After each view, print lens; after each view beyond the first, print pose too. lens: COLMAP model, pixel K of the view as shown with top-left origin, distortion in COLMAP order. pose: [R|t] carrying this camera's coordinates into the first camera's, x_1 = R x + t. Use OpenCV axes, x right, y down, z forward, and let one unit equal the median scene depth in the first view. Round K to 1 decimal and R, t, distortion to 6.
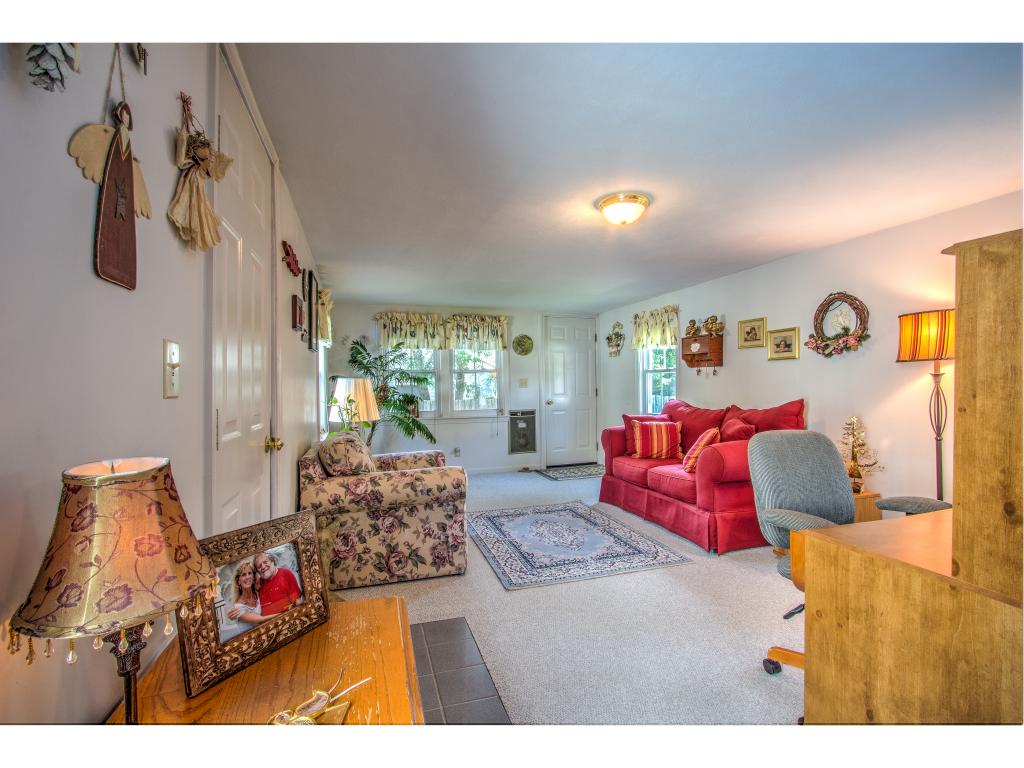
lens RADIAL K [[479.6, 0, 517.0], [0, 479.6, 381.2], [0, 0, 1]] dist [-0.012193, 0.000577]
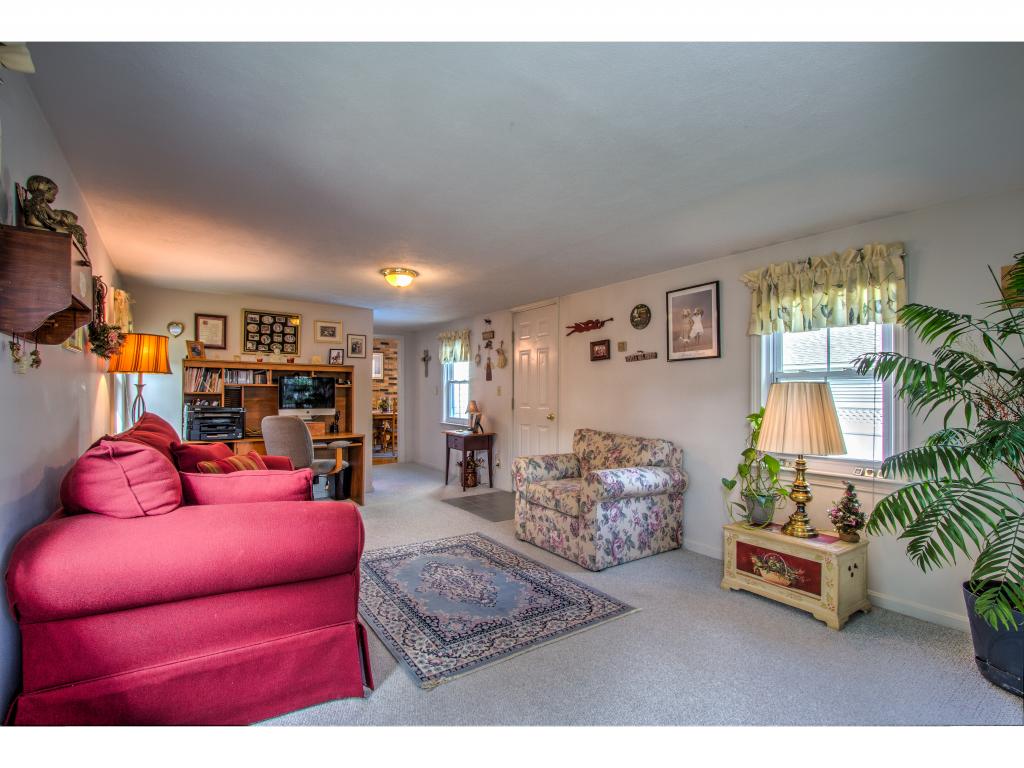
lens RADIAL K [[479.6, 0, 510.2], [0, 479.6, 389.4], [0, 0, 1]] dist [-0.012193, 0.000577]
pose [[-0.957716, 0.001094, -0.287714, 0.233953], [0.004738, 0.999917, -0.011971, 0.010432], [0.287677, -0.012828, -0.957642, 1.861943]]
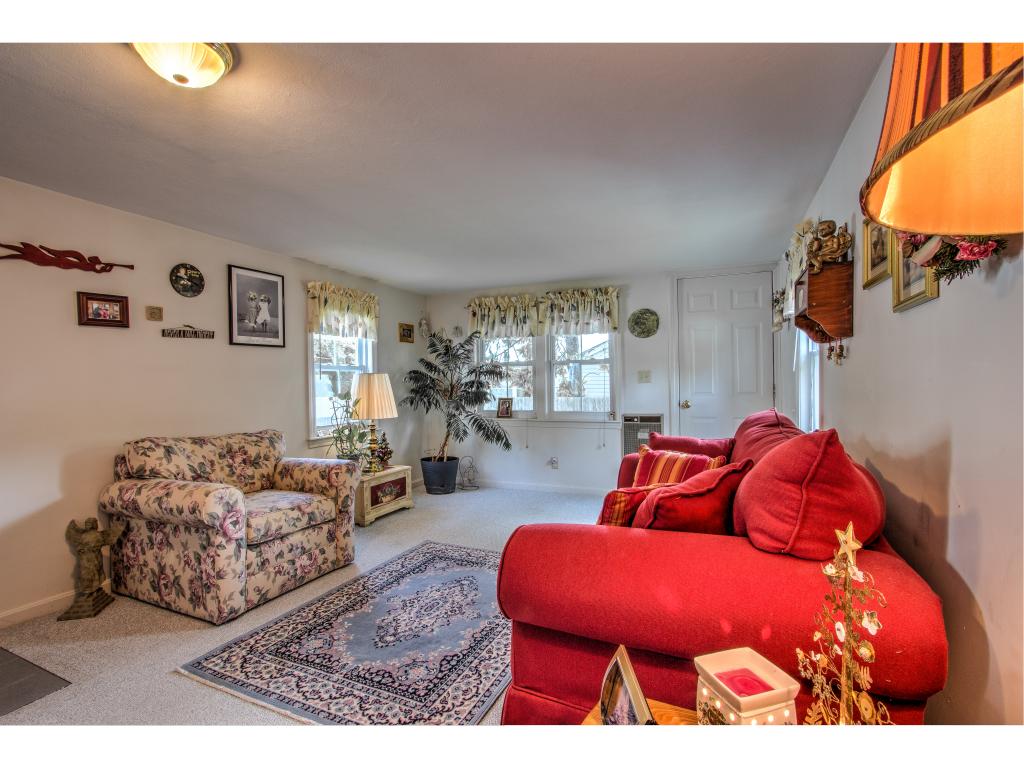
lens RADIAL K [[479.6, 0, 517.1], [0, 479.6, 387.5], [0, 0, 1]] dist [-0.012193, 0.000577]
pose [[0.746043, 0.010828, -0.665809, 0.625068], [0.006473, 0.999703, 0.023511, 0.002647], [0.665866, -0.021851, 0.745751, 0.622341]]
